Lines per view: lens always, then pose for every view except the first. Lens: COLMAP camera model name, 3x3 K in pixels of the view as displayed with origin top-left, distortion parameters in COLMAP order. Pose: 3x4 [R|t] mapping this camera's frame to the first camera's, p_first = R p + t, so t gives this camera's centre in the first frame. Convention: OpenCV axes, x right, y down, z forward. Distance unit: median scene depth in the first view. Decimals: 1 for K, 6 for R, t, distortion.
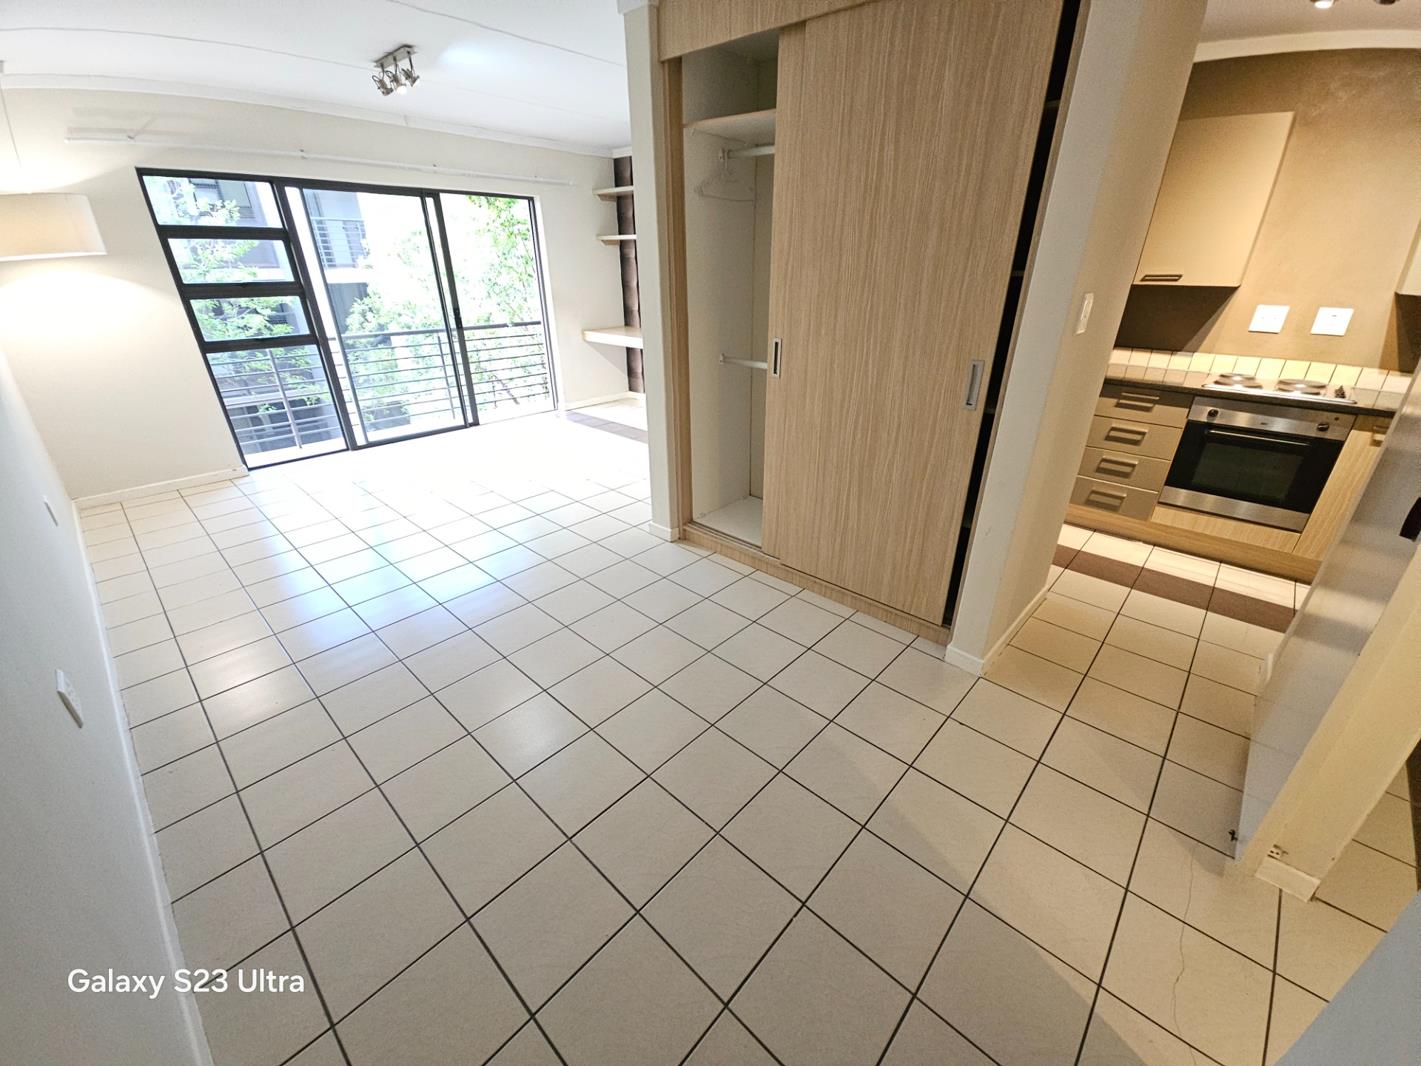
lens RADIAL K [[580.7, 0, 710.5], [0, 580.7, 533.0], [0, 0, 1]] dist [0.030514, -0.012556]
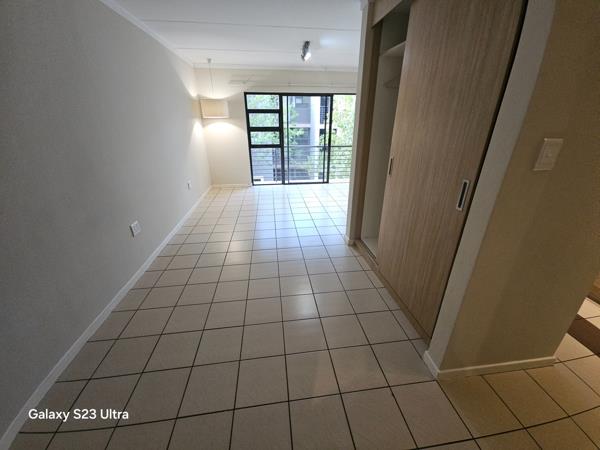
lens RADIAL K [[245.2, 0, 300.0], [0, 245.2, 225.0], [0, 0, 1]] dist [0.030514, -0.012556]
pose [[0.777603, 0.249938, -0.576945, 0.260182], [-0.272958, 0.960811, 0.048342, -0.045606], [0.566417, 0.119891, 0.815351, 0.119419]]
